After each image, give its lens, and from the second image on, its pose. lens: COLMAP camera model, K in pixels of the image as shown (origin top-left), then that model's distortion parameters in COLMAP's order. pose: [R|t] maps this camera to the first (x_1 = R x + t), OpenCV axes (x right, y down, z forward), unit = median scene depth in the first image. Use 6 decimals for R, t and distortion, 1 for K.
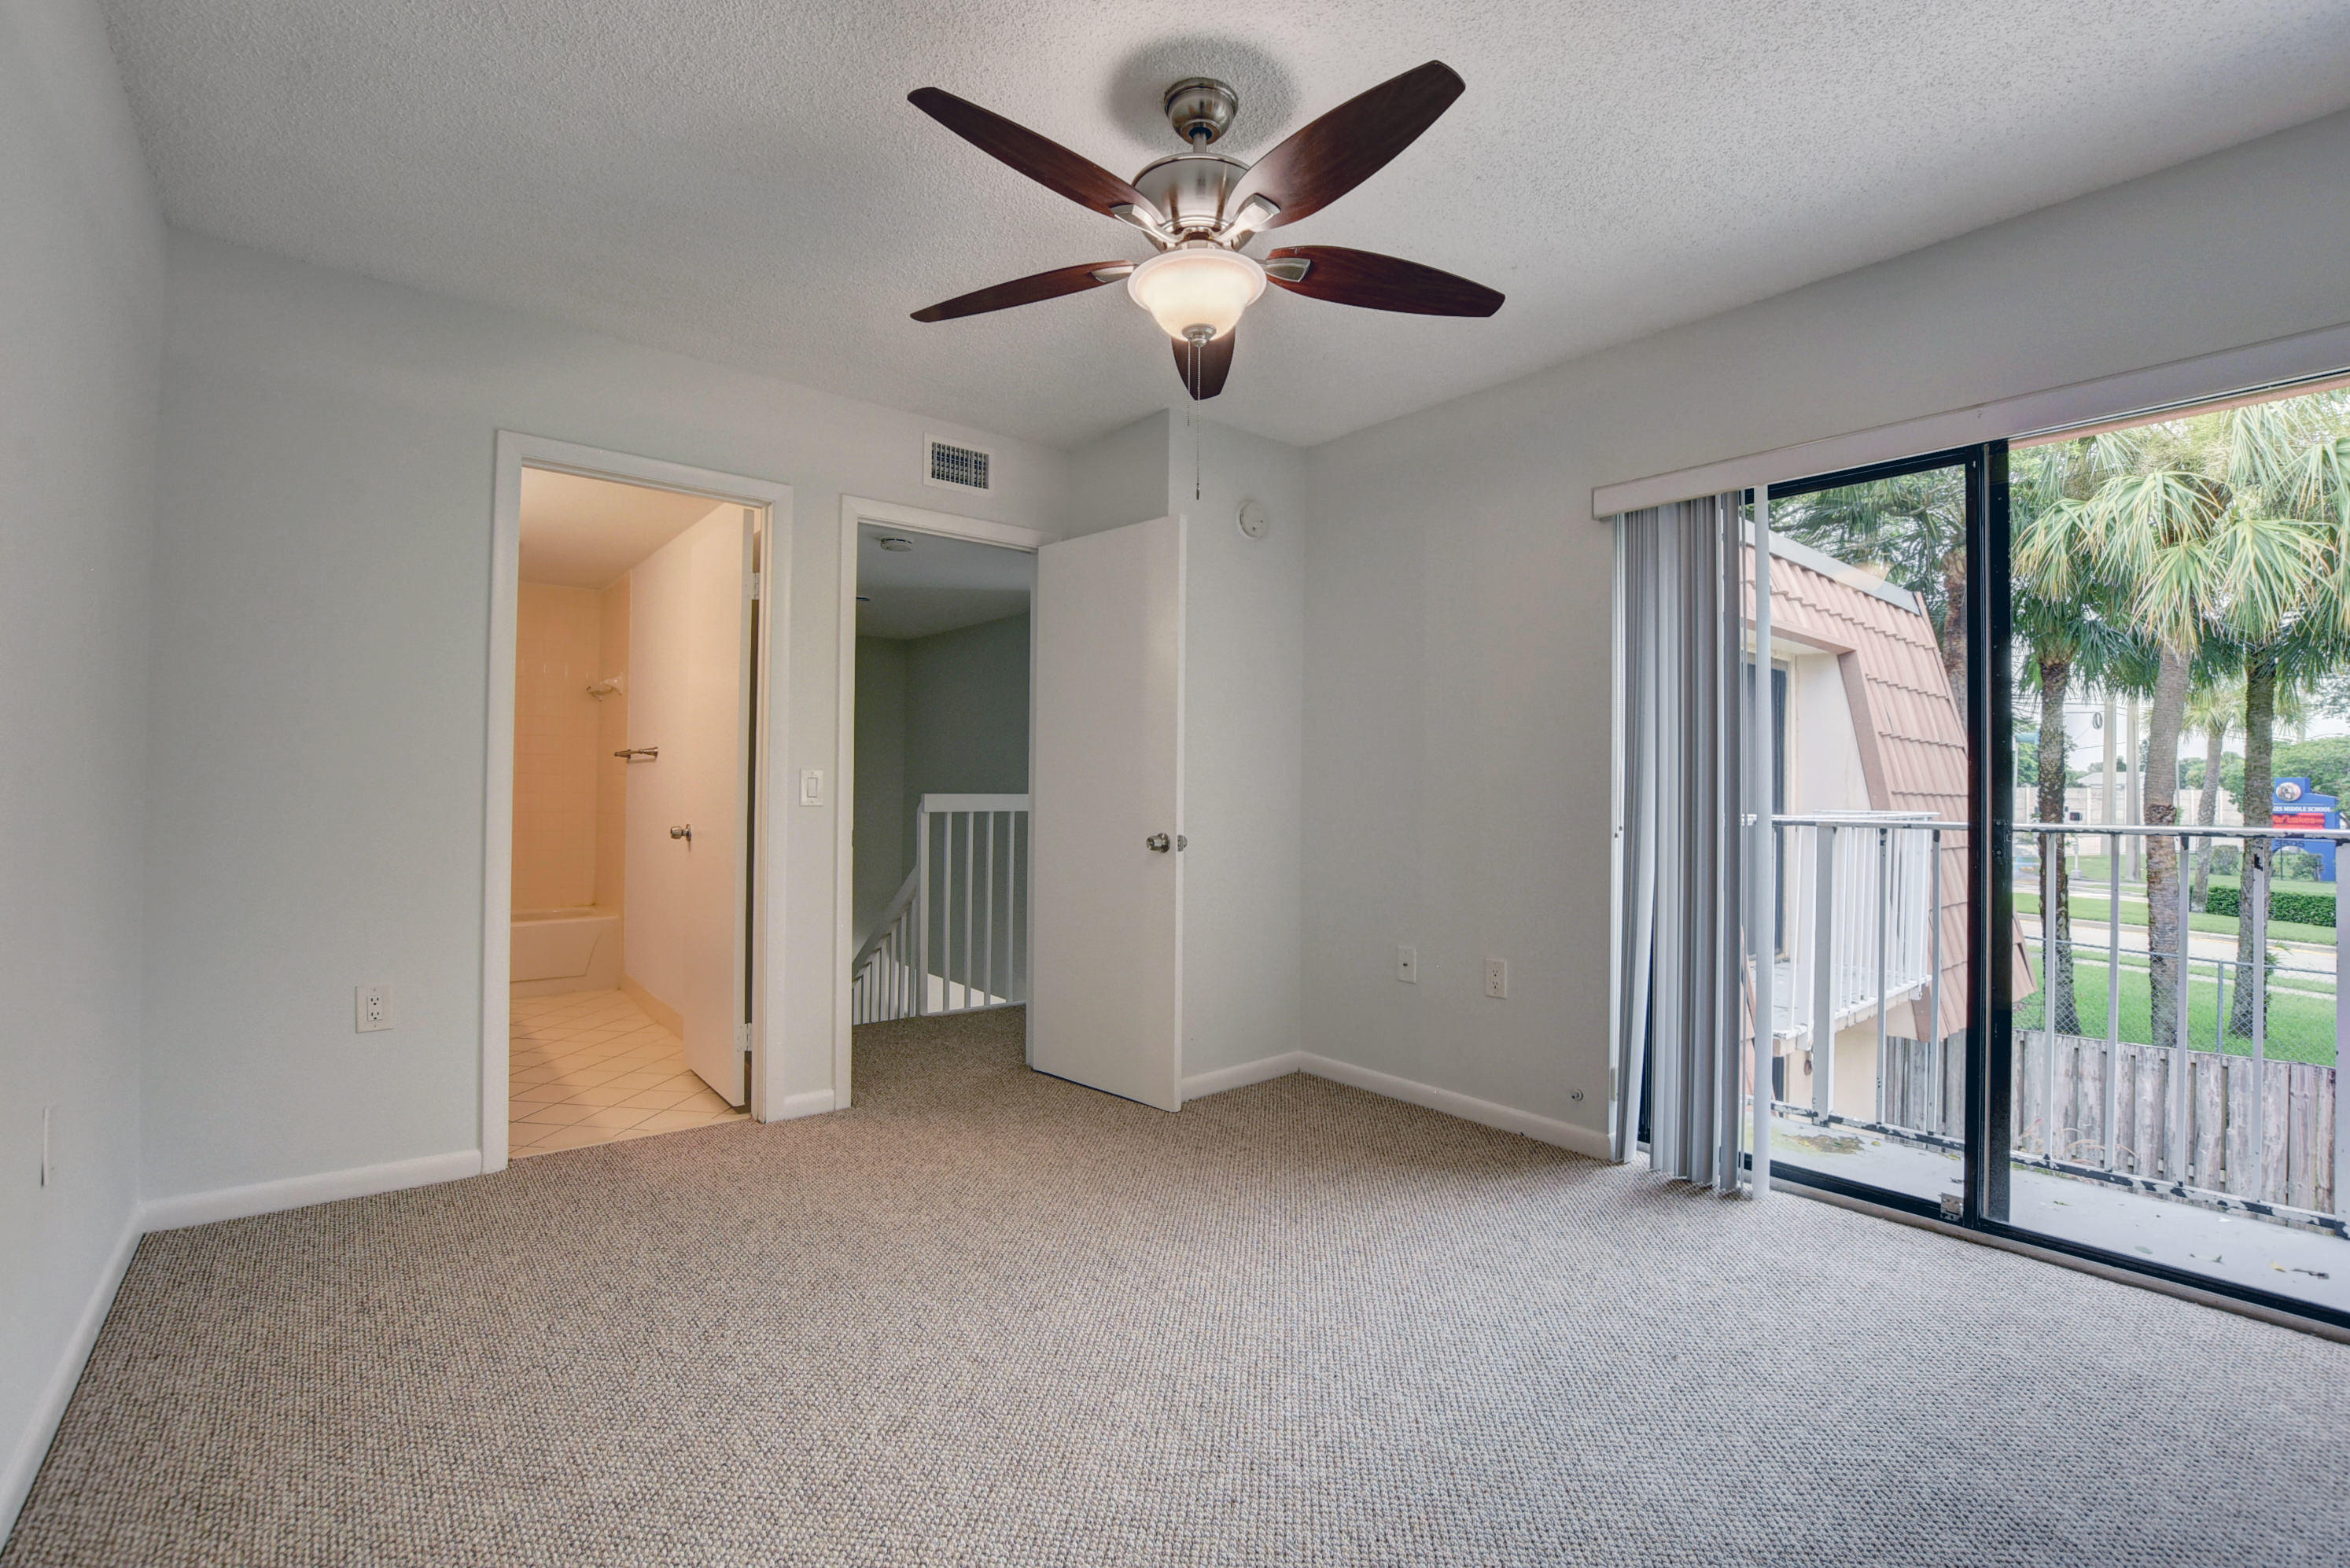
lens RADIAL K [[1038.8, 0, 1189.0], [0, 1038.8, 774.2], [0, 0, 1]] dist [-0.044352, 0.009343]
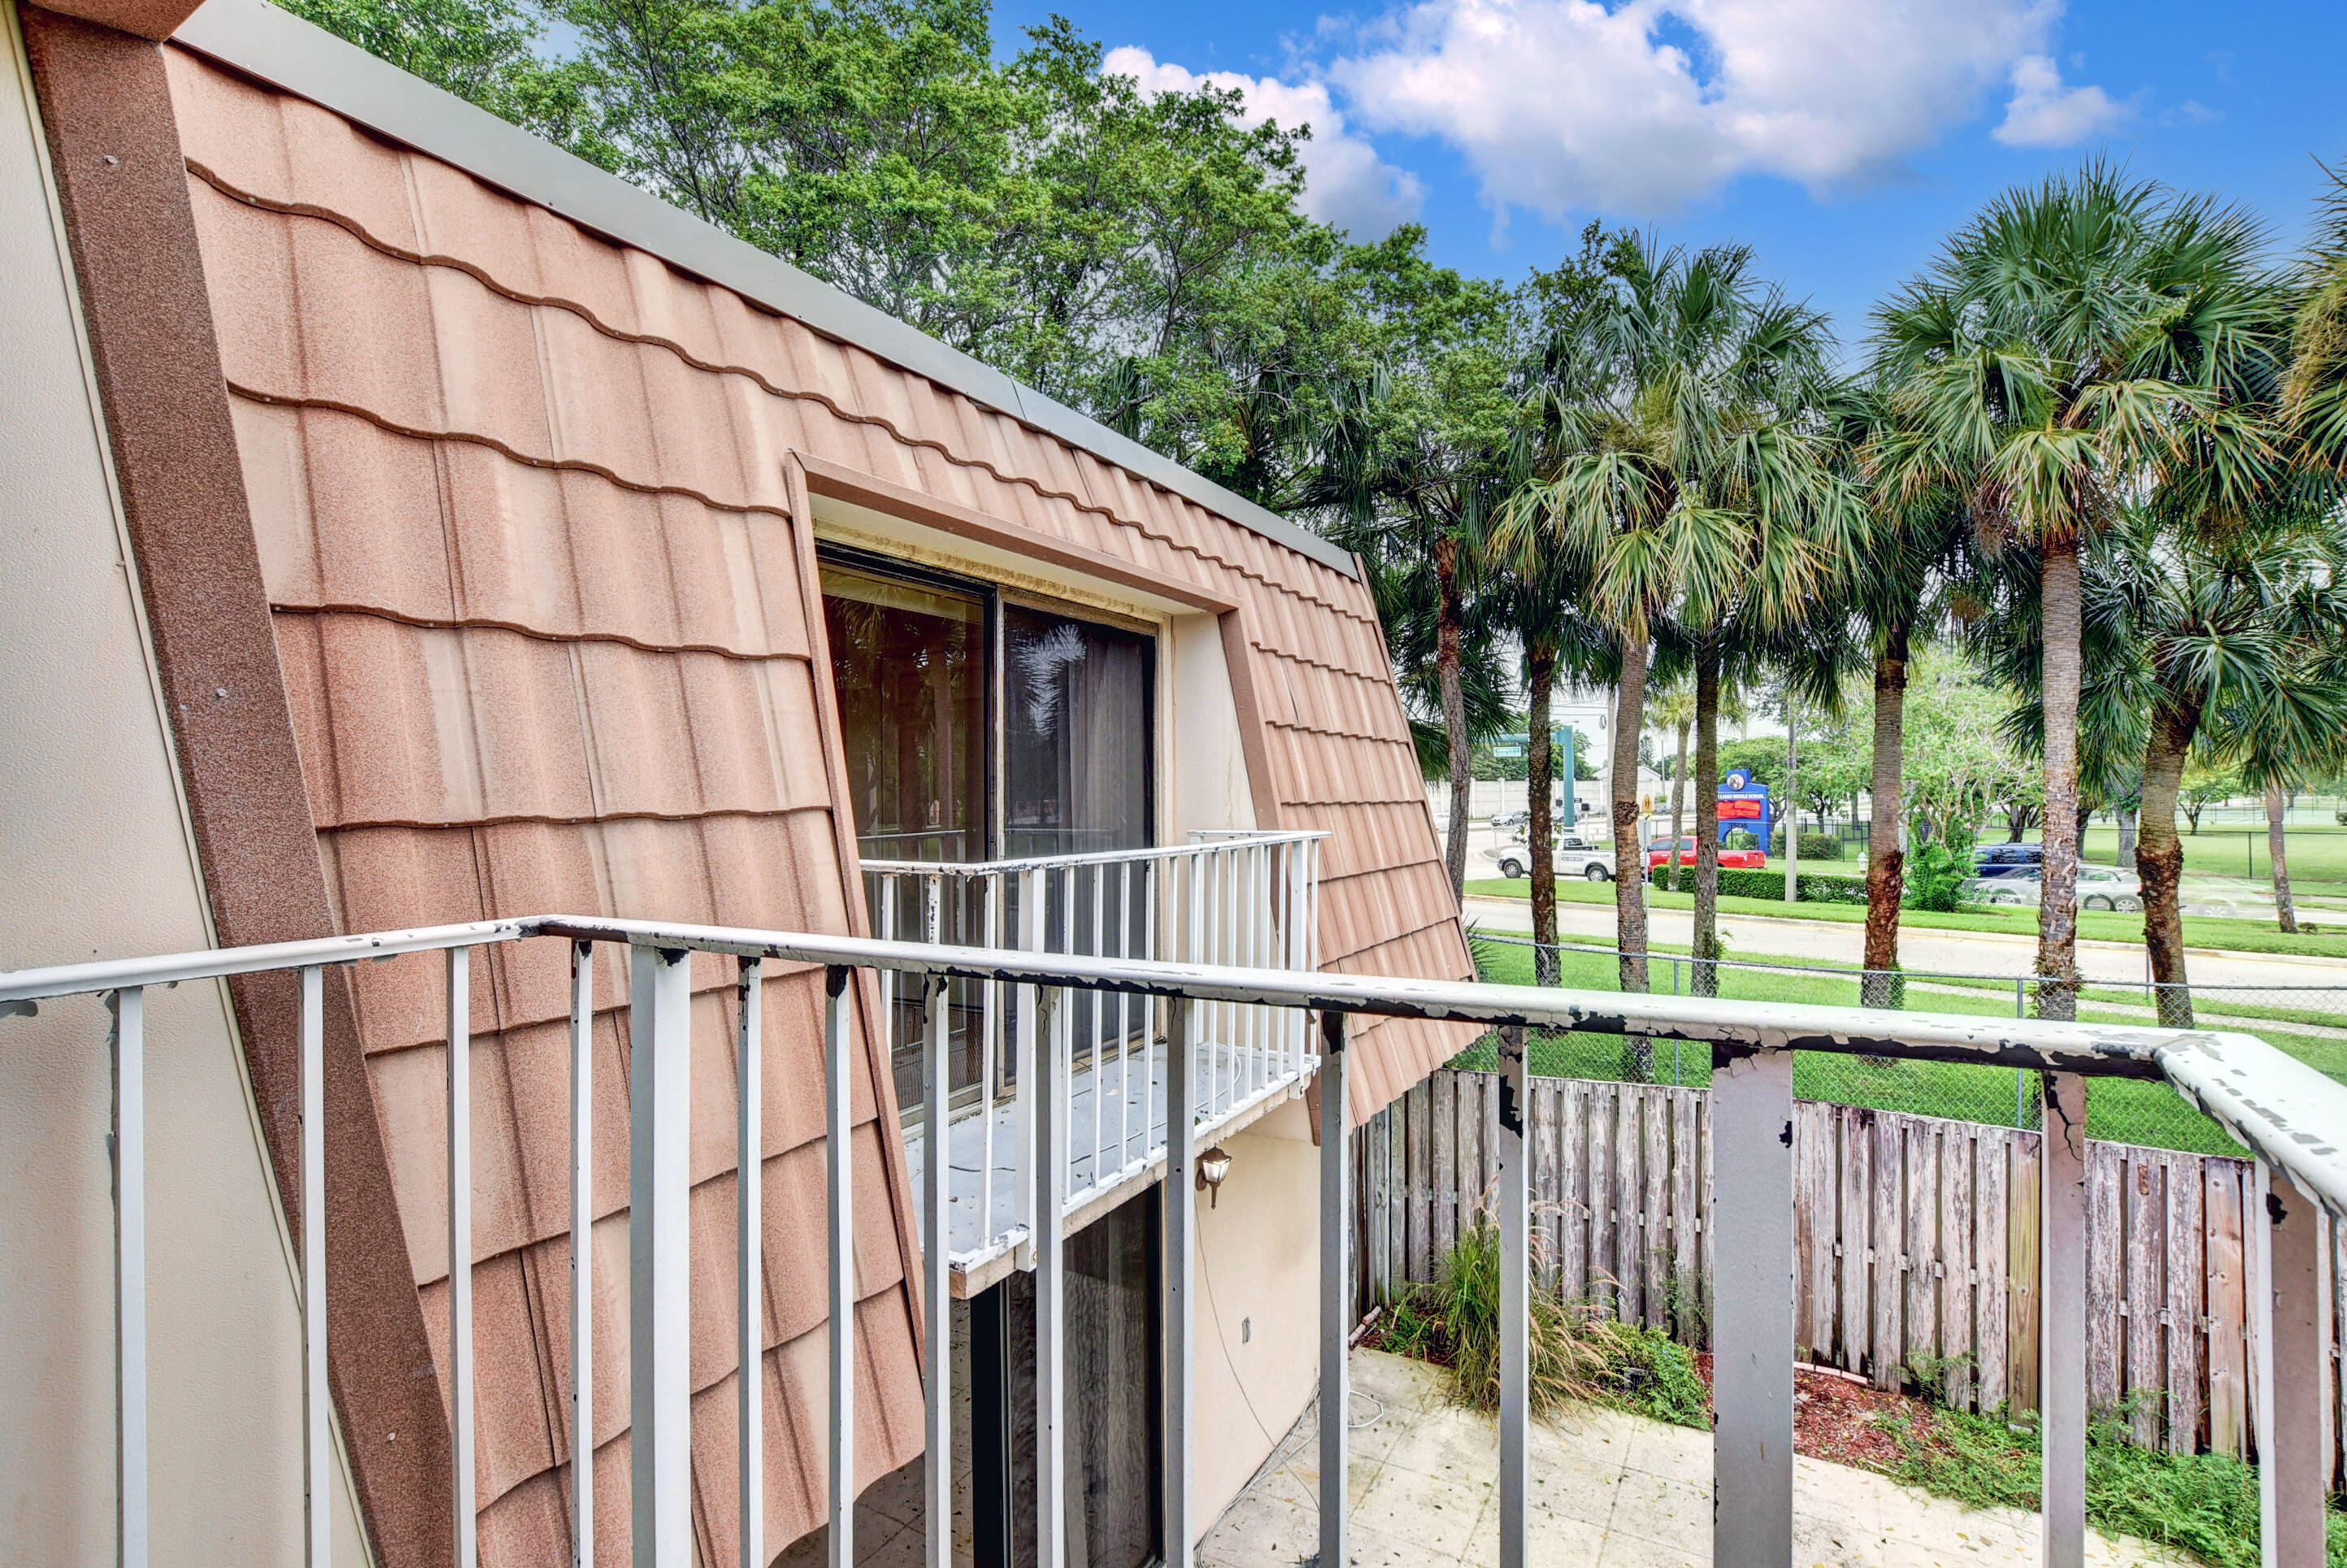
lens RADIAL K [[1073.1, 0, 1183.7], [0, 1073.1, 776.5], [0, 0, 1]] dist [-0.034927, 0.000526]
pose [[0.938015, -0.015440, 0.346250, 0.244151], [0.016052, 0.999871, 0.001099, -0.002477], [-0.346222, 0.004527, 0.938142, 0.206575]]
